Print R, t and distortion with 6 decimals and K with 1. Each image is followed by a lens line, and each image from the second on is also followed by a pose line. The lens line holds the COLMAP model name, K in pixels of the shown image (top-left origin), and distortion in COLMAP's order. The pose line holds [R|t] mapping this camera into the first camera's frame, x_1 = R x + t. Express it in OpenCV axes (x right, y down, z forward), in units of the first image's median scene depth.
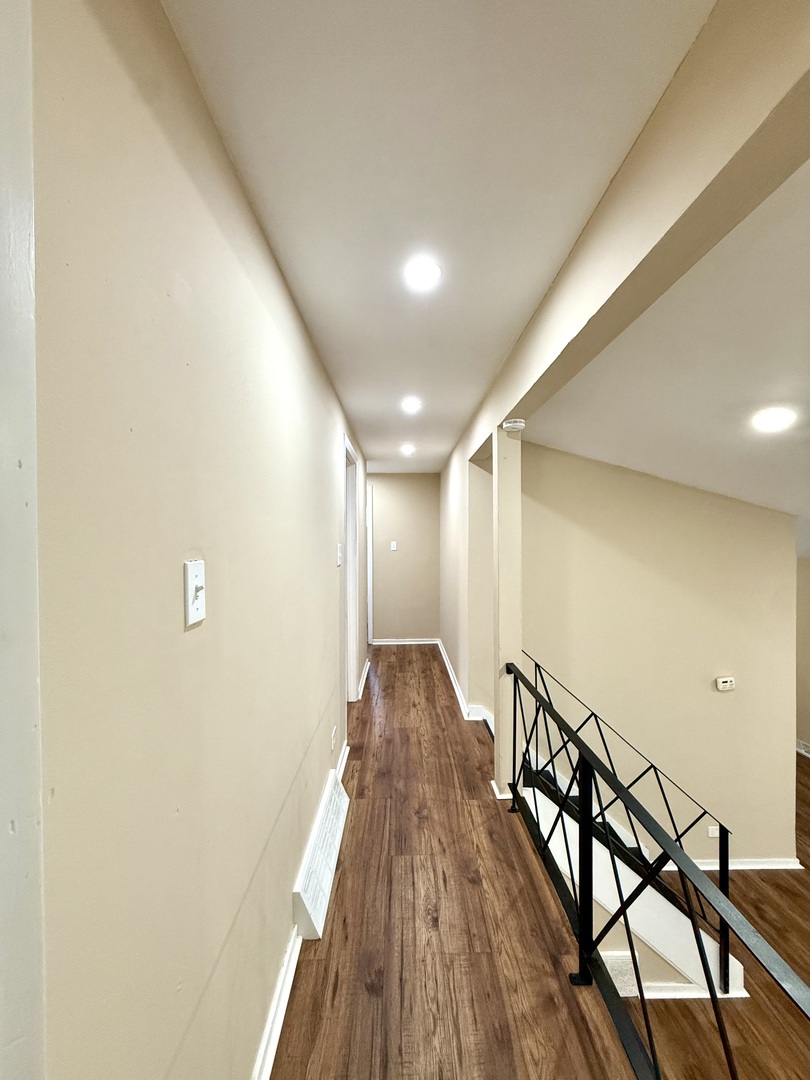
lens RADIAL K [[433.0, 0, 405.0], [0, 433.0, 540.0], [0, 0, 1]] dist [0.000831, 0.000249]
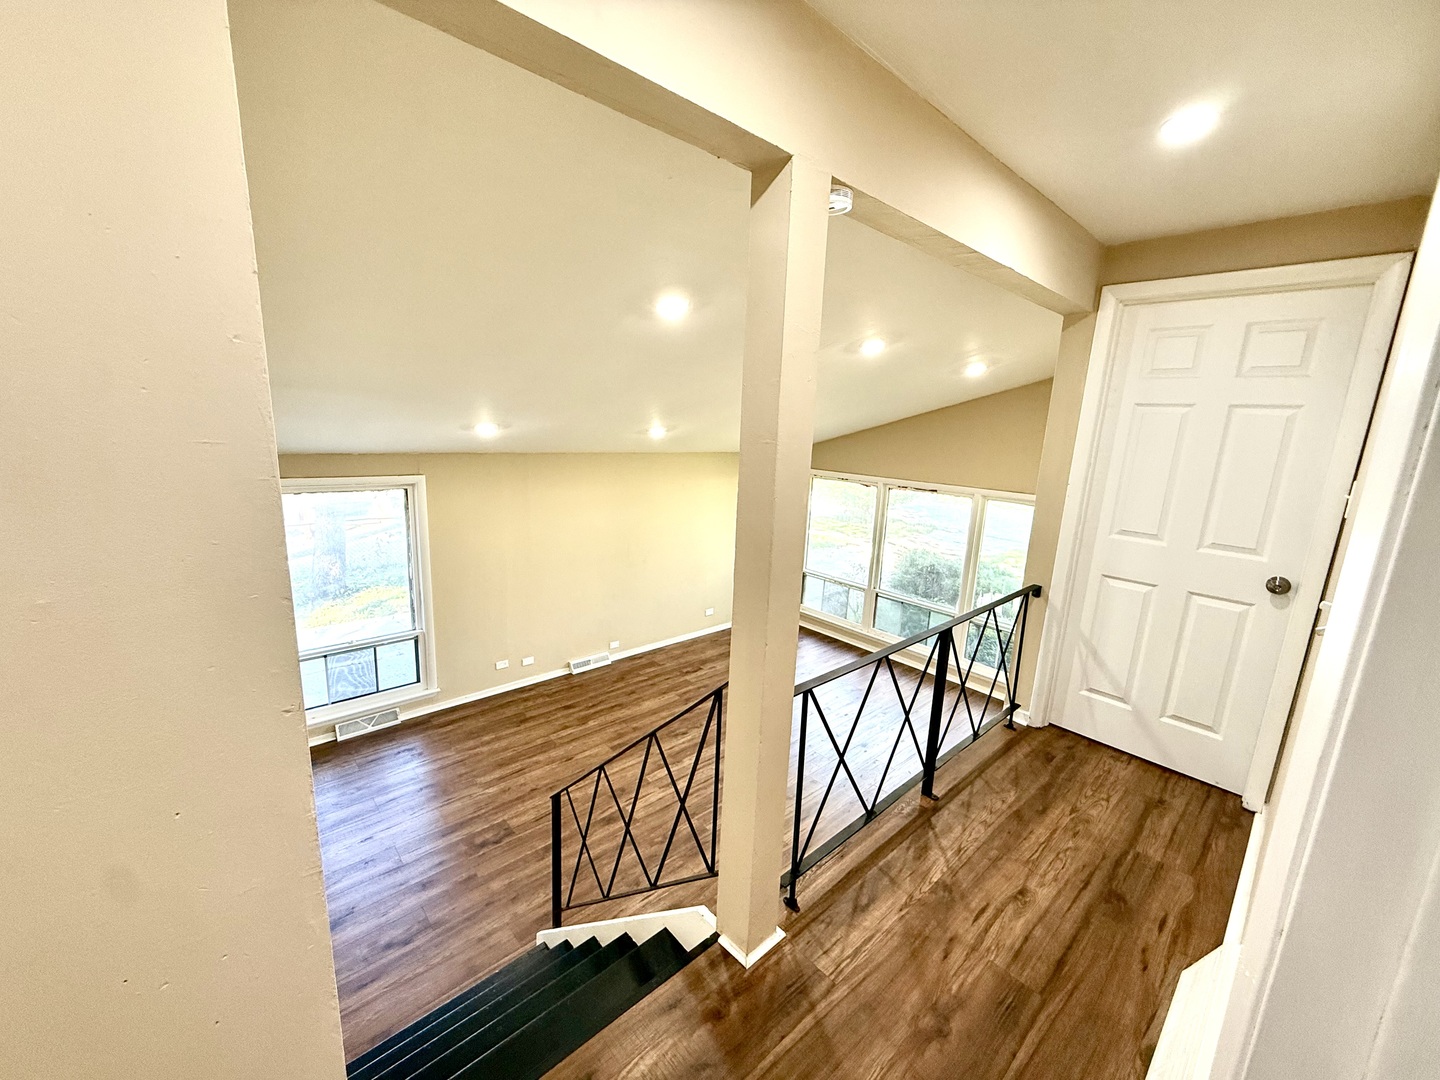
lens RADIAL K [[577.3, 0, 719.1], [0, 577.3, 536.4], [0, 0, 1]] dist [0.000831, 0.000249]
pose [[-0.667590, -0.168128, 0.725298, -0.198849], [-0.034181, 0.980063, 0.195723, -0.036216], [-0.743744, 0.105871, -0.660027, 1.715443]]
